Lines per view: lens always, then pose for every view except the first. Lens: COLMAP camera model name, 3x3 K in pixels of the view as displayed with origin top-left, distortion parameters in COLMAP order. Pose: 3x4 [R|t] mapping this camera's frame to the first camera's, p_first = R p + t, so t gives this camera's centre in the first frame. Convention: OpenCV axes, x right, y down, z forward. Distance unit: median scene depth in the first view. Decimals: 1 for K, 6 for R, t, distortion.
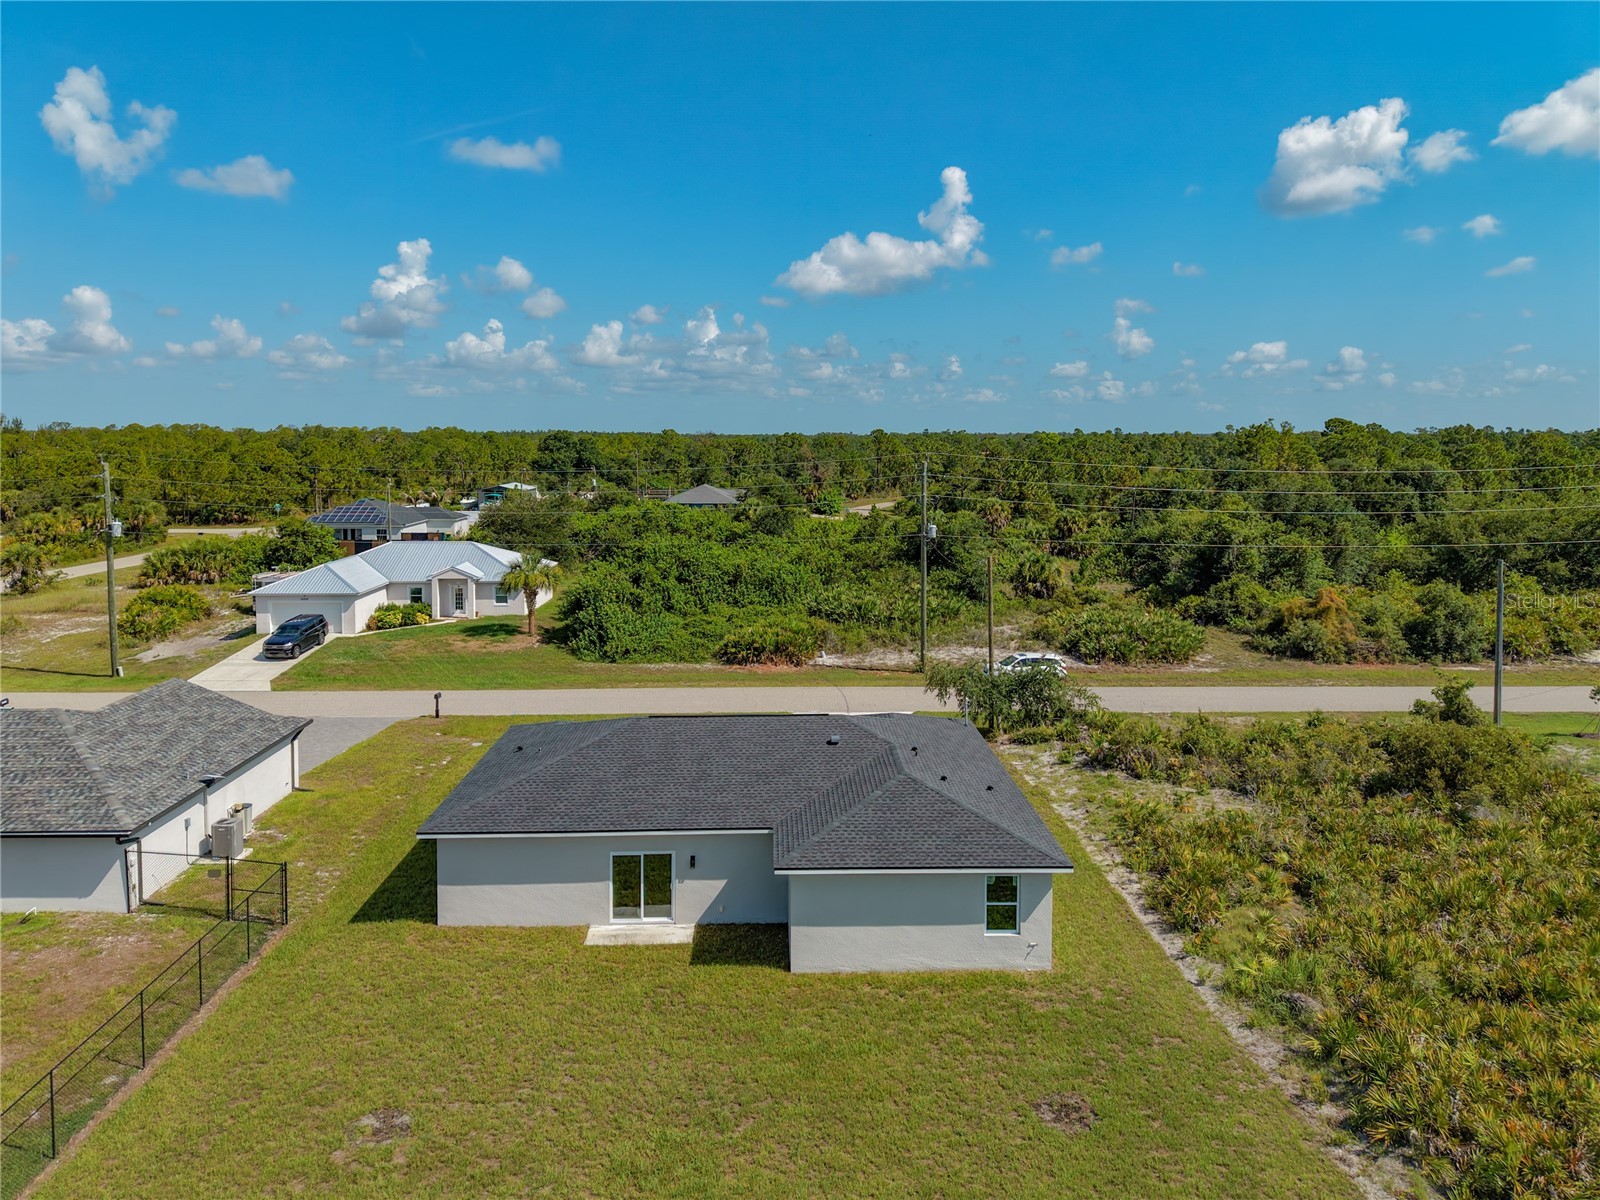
lens RADIAL K [[1114.4, 0, 801.0], [0, 1114.4, 499.9], [0, 0, 1]] dist [0.005427, 0.000743]
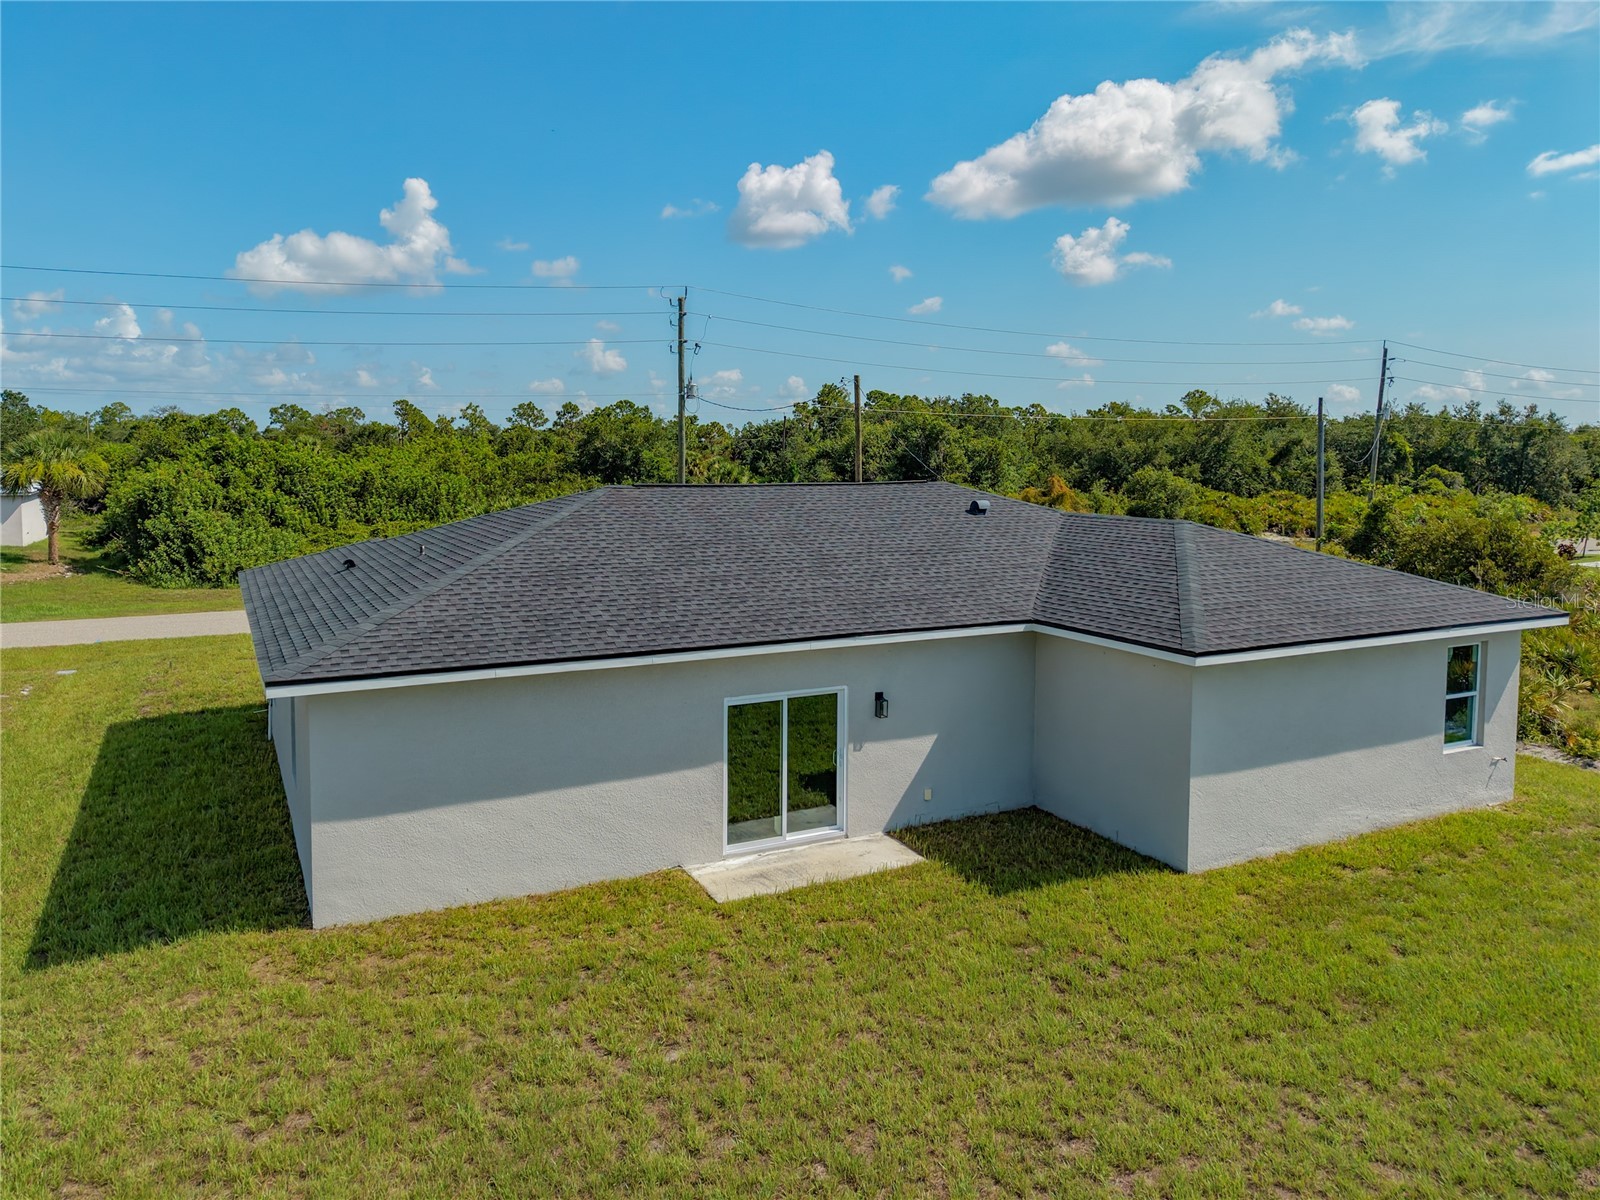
lens RADIAL K [[1112.6, 0, 786.1], [0, 1112.6, 513.3], [0, 0, 1]] dist [0.007721, -0.002096]
pose [[0.901495, -0.018974, 0.432373, -0.255921], [0.019413, 0.999806, 0.003398, 0.181460], [-0.432354, 0.005331, 0.901688, 0.441237]]
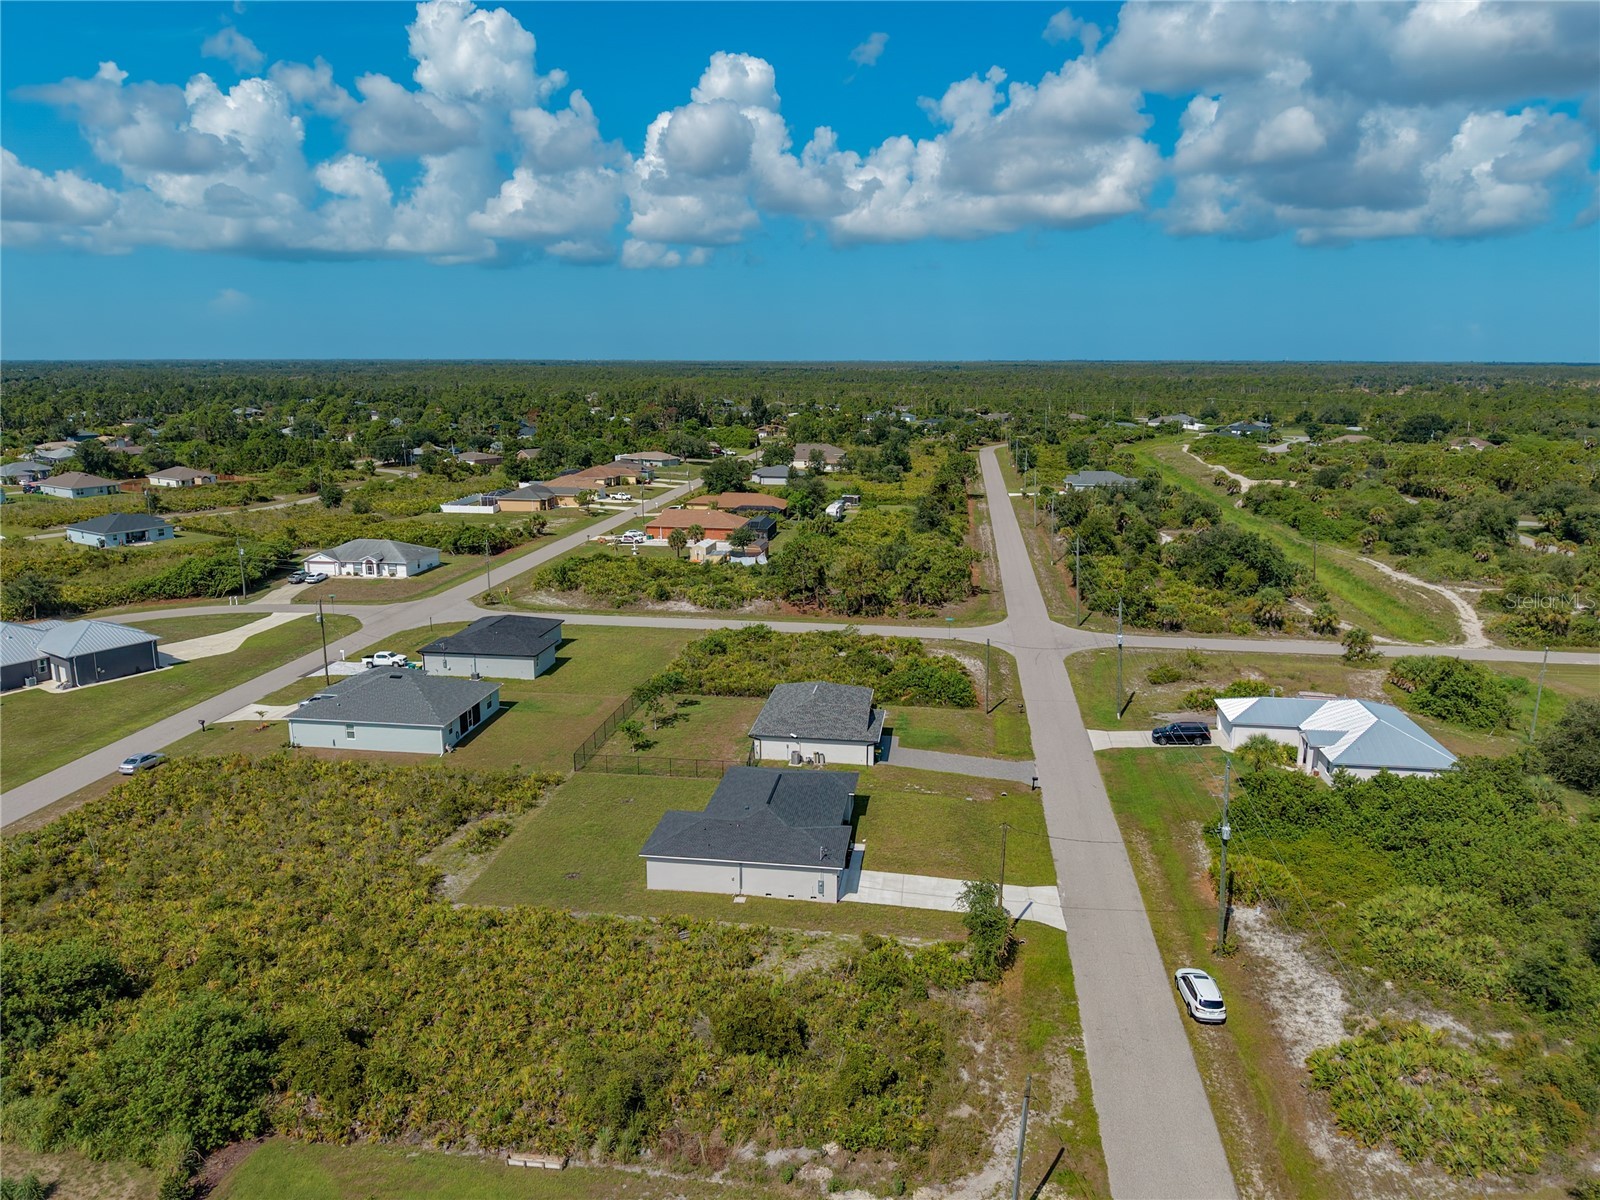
lens RADIAL K [[1090.4, 0, 809.5], [0, 1090.4, 603.6], [0, 0, 1]] dist [0.008527, -0.038041]
pose [[-0.172679, 0.215981, -0.961007, 1.816622], [-0.060160, 0.971529, 0.229155, -0.635883], [0.983139, 0.097385, -0.154769, 1.221350]]
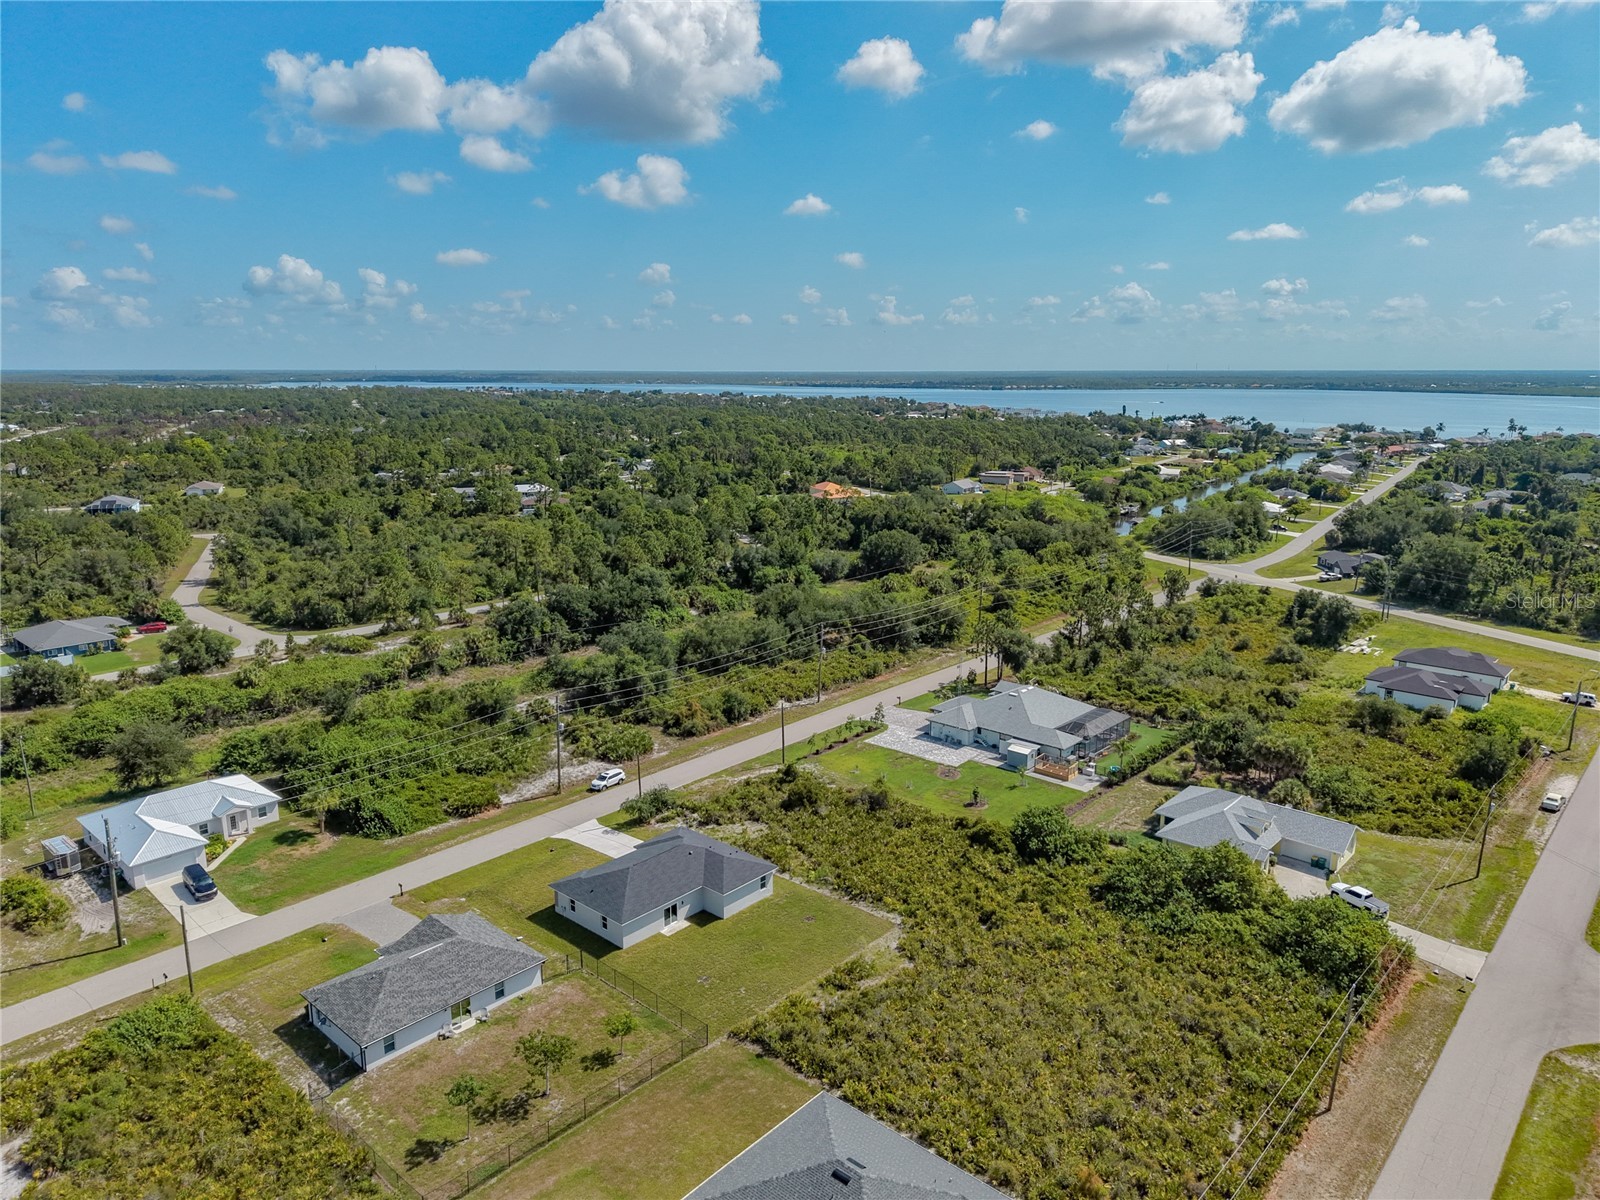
lens RADIAL K [[1070.9, 0, 798.3], [0, 1070.9, 595.8], [0, 0, 1]] dist [0.035308, -0.039025]
pose [[0.695138, -0.157352, 0.701443, -1.505886], [0.049856, 0.983953, 0.171319, -0.855598], [-0.717145, -0.084120, 0.691829, -1.081570]]
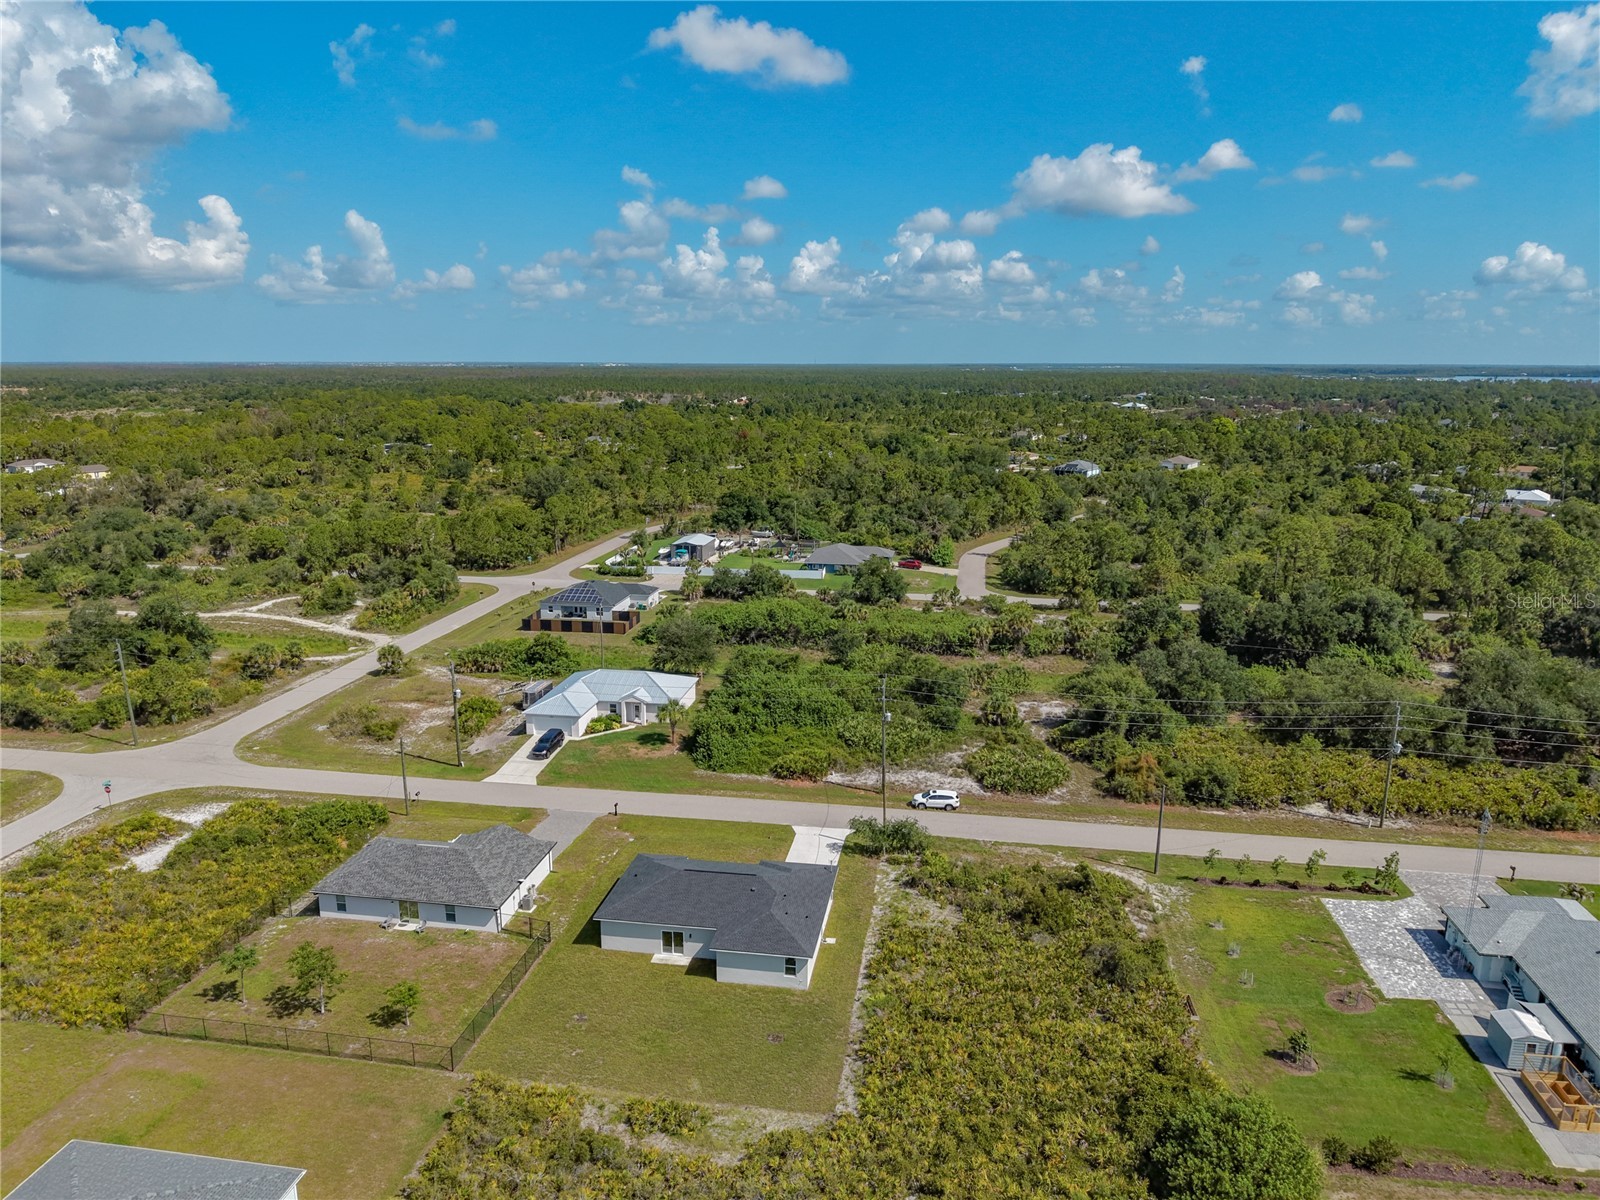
lens RADIAL K [[1086.8, 0, 796.6], [0, 1086.8, 600.3], [0, 0, 1]] dist [0.000747, -0.001936]
pose [[0.981308, 0.042053, -0.187794, 0.466487], [-0.012052, 0.987346, 0.158123, -0.680170], [0.192067, -0.152904, 0.969397, -1.046791]]
